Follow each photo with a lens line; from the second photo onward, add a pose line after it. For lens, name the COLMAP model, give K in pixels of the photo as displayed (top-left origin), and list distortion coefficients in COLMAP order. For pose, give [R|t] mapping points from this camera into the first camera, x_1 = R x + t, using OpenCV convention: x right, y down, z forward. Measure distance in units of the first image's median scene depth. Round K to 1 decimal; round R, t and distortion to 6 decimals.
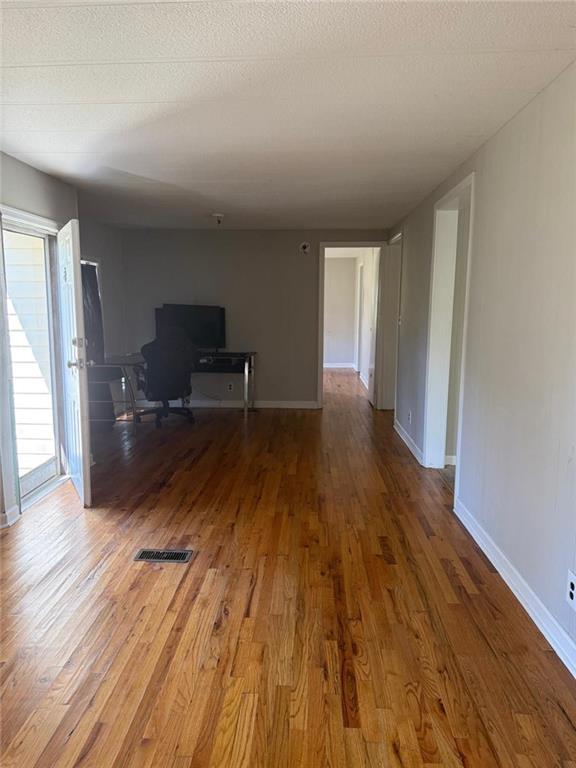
lens RADIAL K [[544.4, 0, 287.0], [0, 544.4, 382.5], [0, 0, 1]] dist [0.007742, -0.008062]
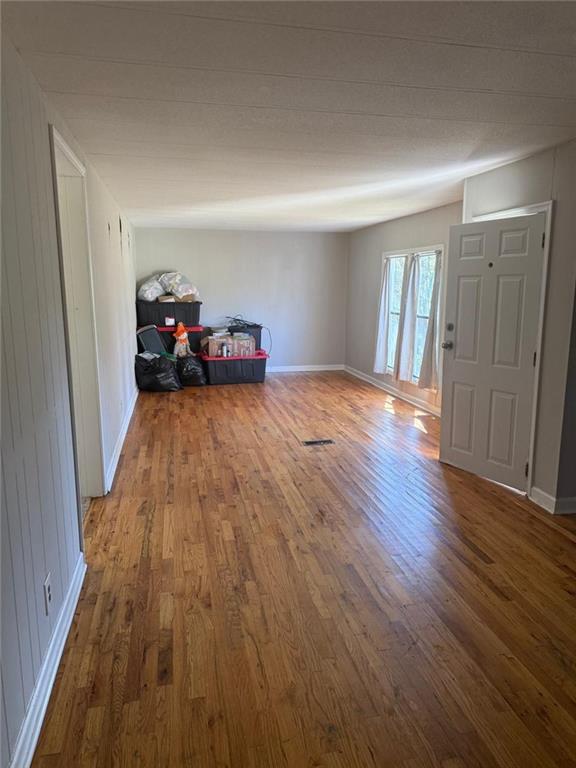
lens RADIAL K [[544.4, 0, 286.9], [0, 544.4, 385.4], [0, 0, 1]] dist [0.007742, -0.008062]
pose [[-0.970686, 0.043546, -0.236374, 0.248436], [-0.032027, 0.951247, 0.306764, -0.350121], [0.238209, 0.305342, -0.921967, 2.338802]]
